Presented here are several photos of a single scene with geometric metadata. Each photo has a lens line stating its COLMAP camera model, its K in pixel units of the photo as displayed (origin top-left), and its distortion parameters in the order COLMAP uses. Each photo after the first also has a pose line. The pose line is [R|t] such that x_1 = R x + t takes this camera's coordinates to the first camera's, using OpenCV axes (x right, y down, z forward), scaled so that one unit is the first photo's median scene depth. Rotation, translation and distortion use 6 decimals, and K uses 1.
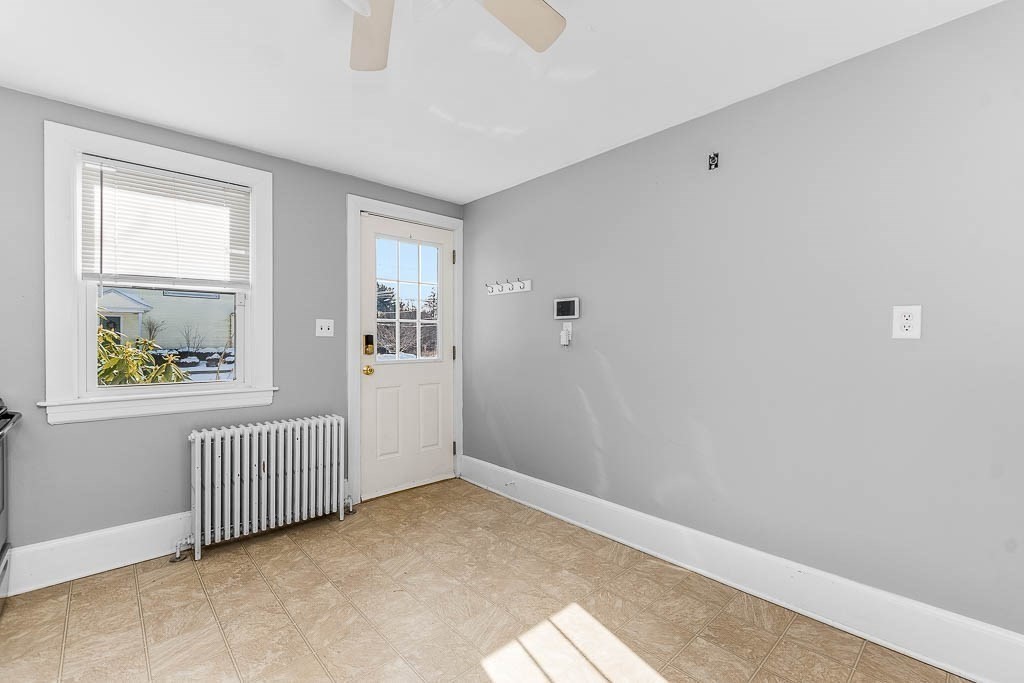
lens RADIAL K [[441.6, 0, 510.6], [0, 441.6, 341.0], [0, 0, 1]] dist [0.001317, -0.000021]
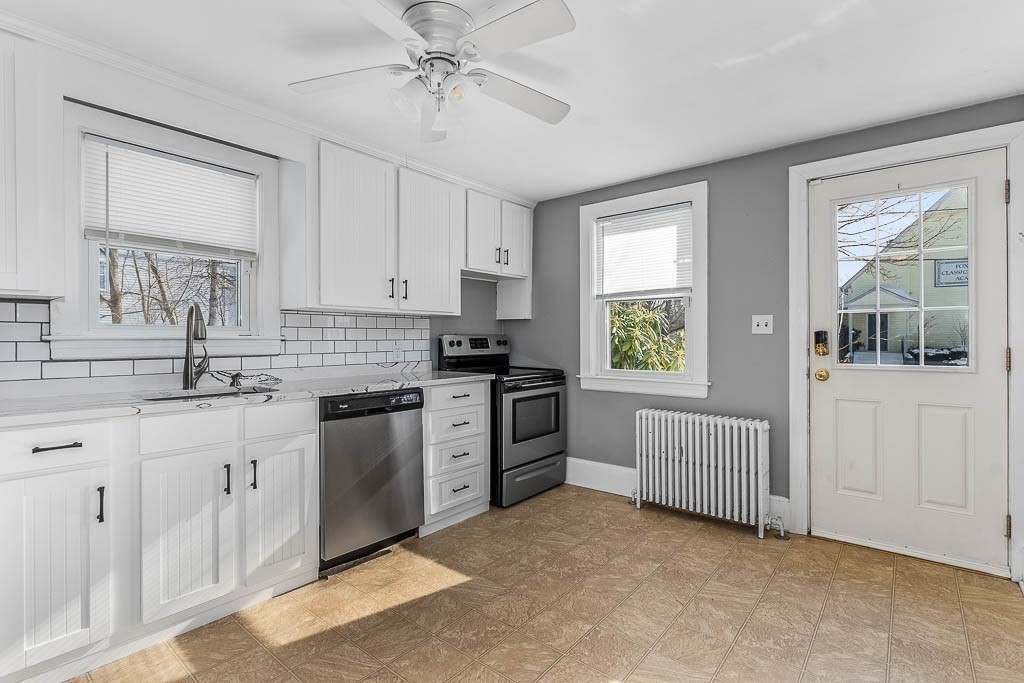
lens RADIAL K [[484.9, 0, 510.6], [0, 484.9, 338.9], [0, 0, 1]] dist [-0.005566, -0.001068]
pose [[0.121935, 0.000014, -0.992538, 0.558362], [0.000337, 1.000000, 0.000055, -0.000058], [0.992538, -0.000341, 0.121935, 0.391910]]
